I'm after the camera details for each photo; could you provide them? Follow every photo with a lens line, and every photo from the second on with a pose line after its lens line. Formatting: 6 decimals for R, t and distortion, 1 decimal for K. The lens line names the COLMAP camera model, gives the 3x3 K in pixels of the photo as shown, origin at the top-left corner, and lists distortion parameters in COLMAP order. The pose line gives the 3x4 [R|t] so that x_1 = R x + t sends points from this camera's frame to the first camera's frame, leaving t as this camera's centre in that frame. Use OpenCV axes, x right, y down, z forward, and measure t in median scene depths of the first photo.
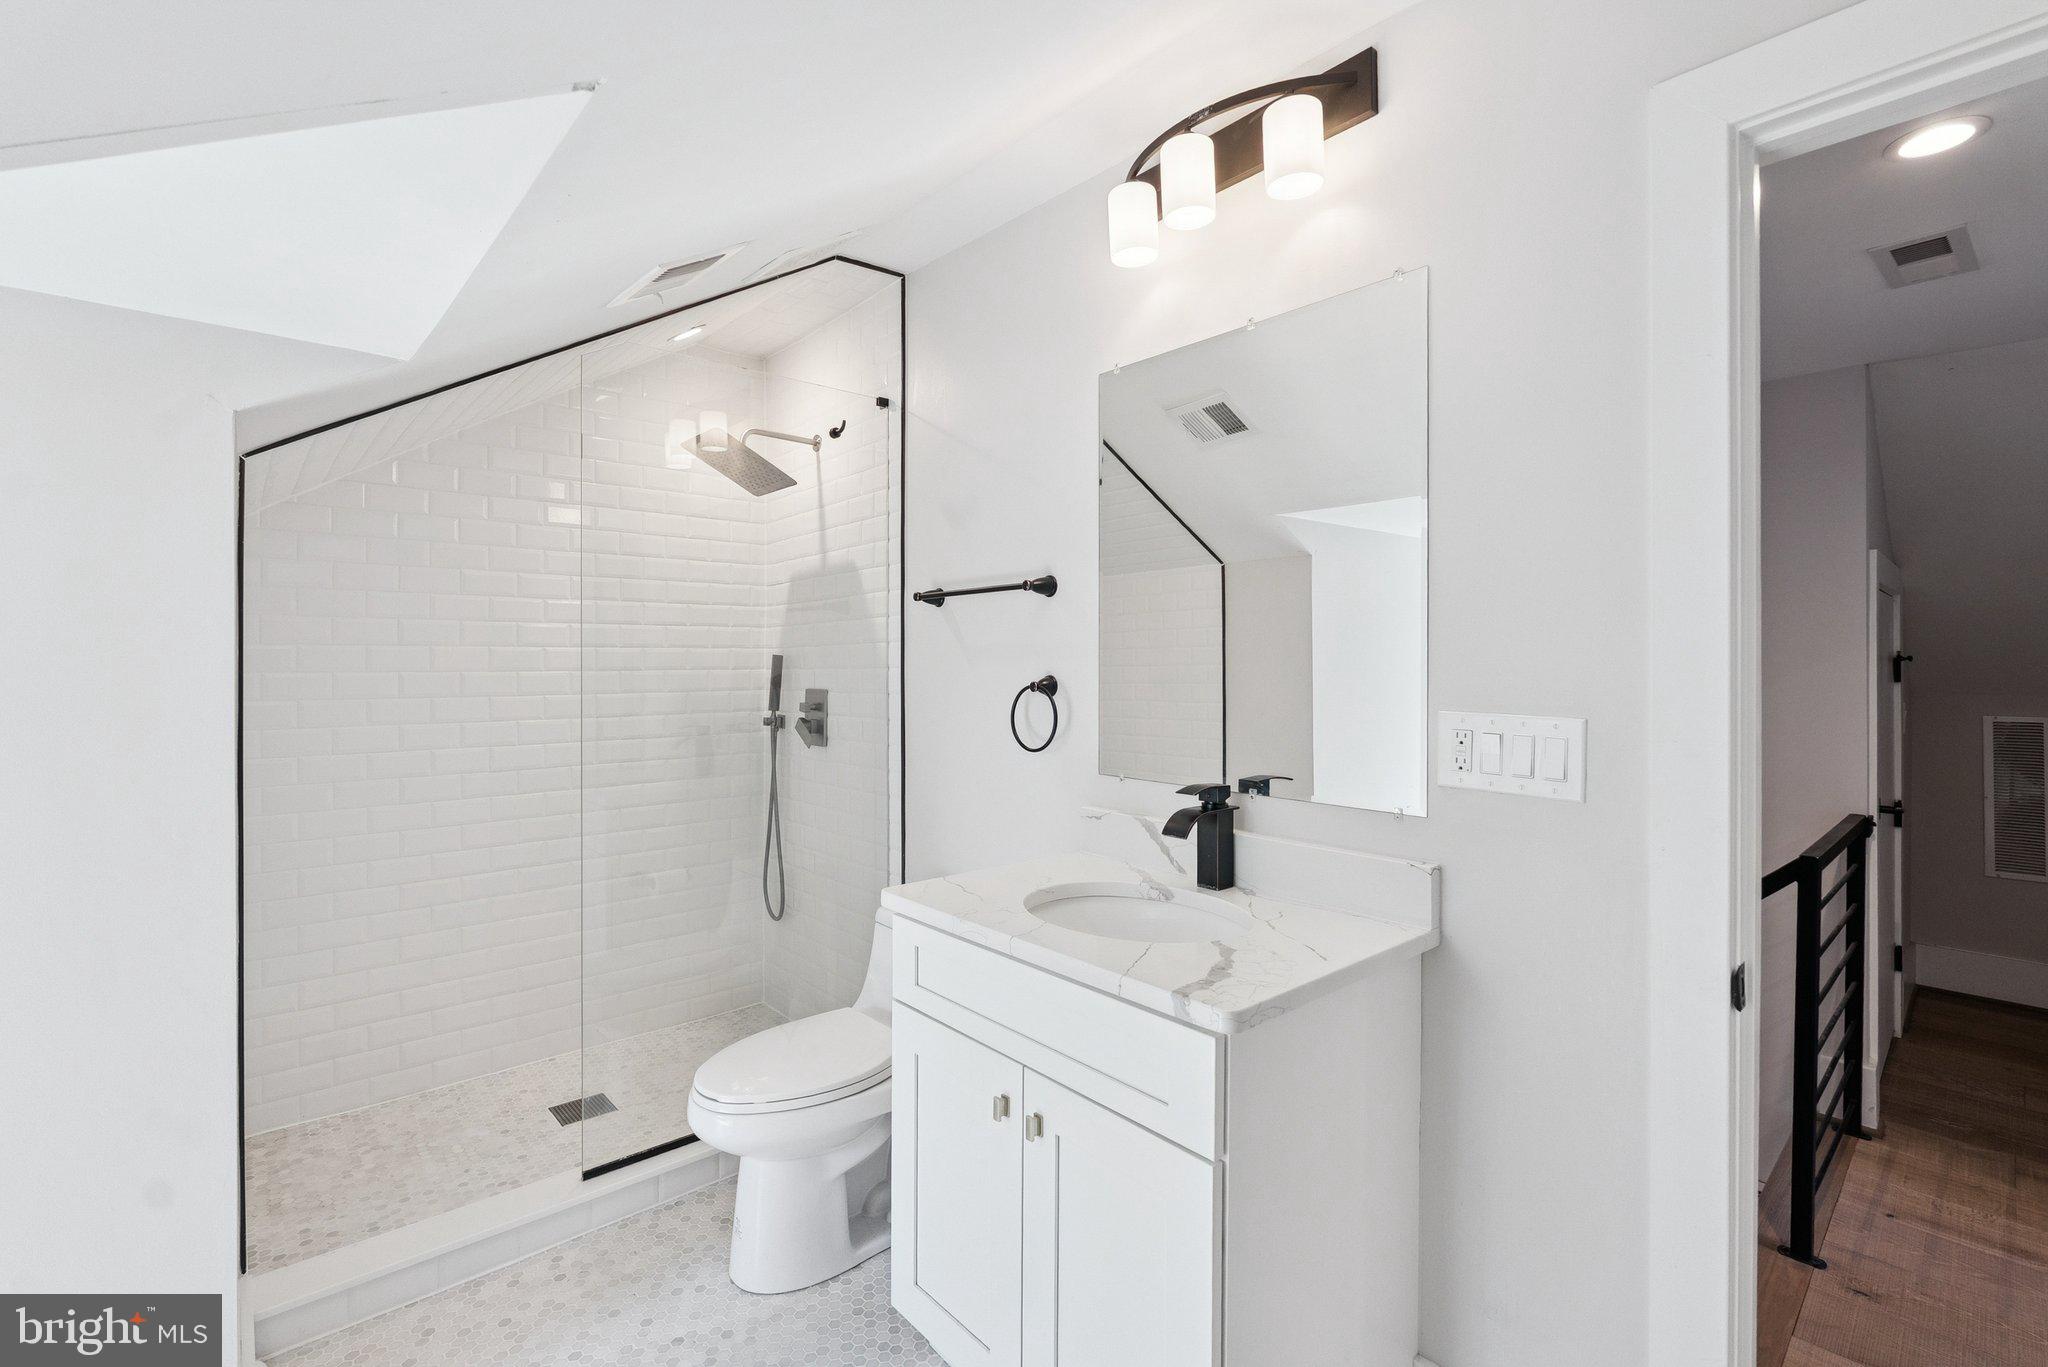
lens RADIAL K [[908.4, 0, 1028.9], [0, 908.4, 662.6], [0, 0, 1]] dist [-0.001316, -0.000040]
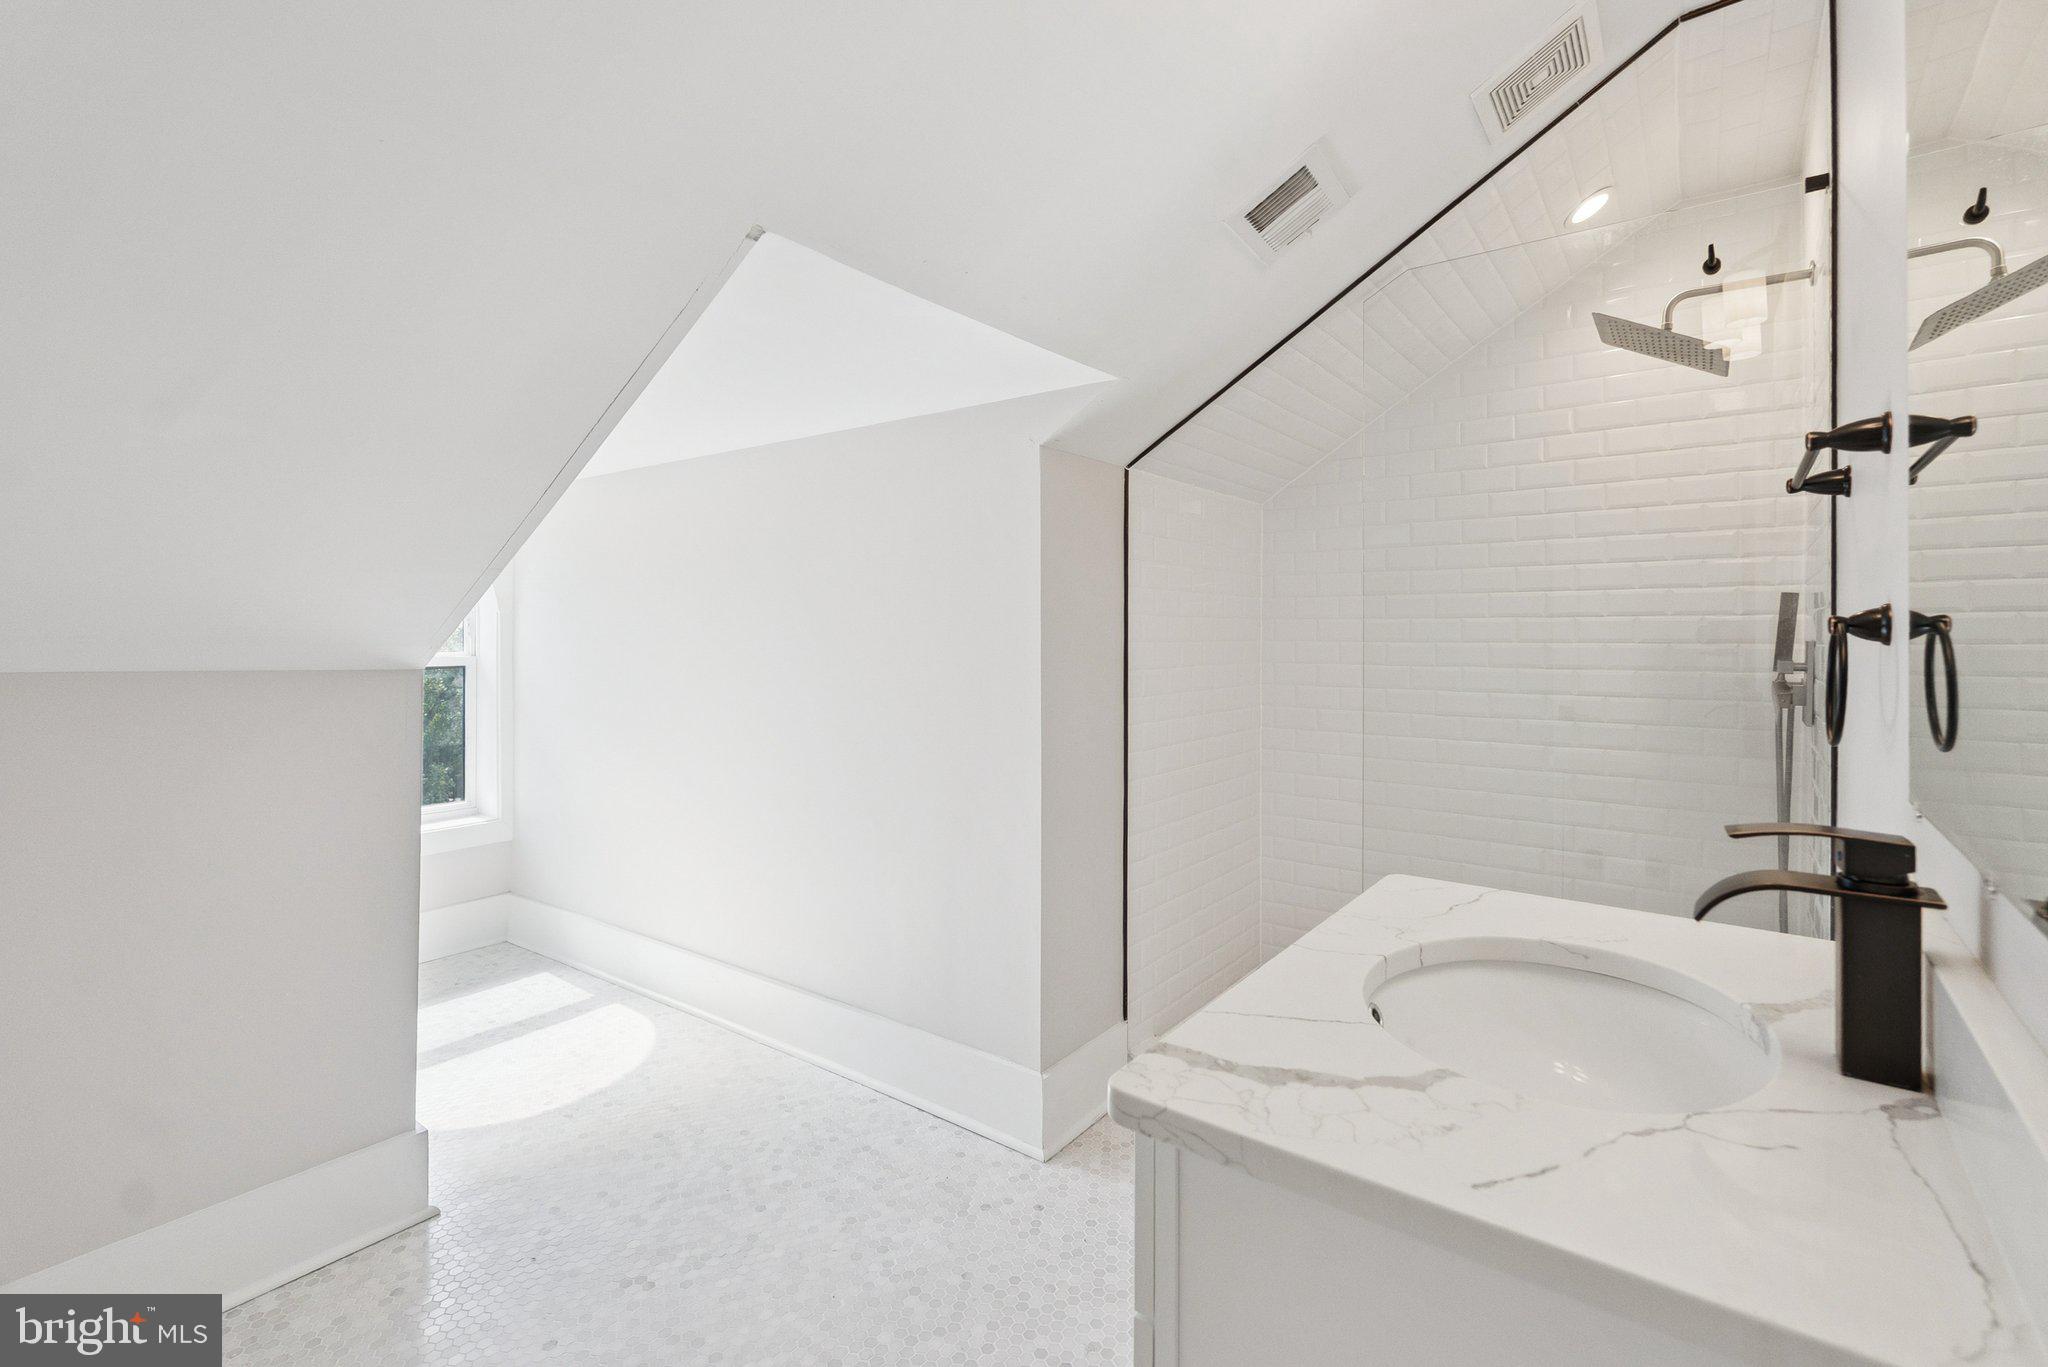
lens RADIAL K [[930.9, 0, 1027.3], [0, 930.9, 631.7], [0, 0, 1]] dist [-0.001217, -0.000187]
pose [[0.200910, 0.000383, -0.979610, 0.730086], [0.001152, 0.999999, 0.000627, 0.046908], [0.979609, -0.001255, 0.200909, 0.675313]]
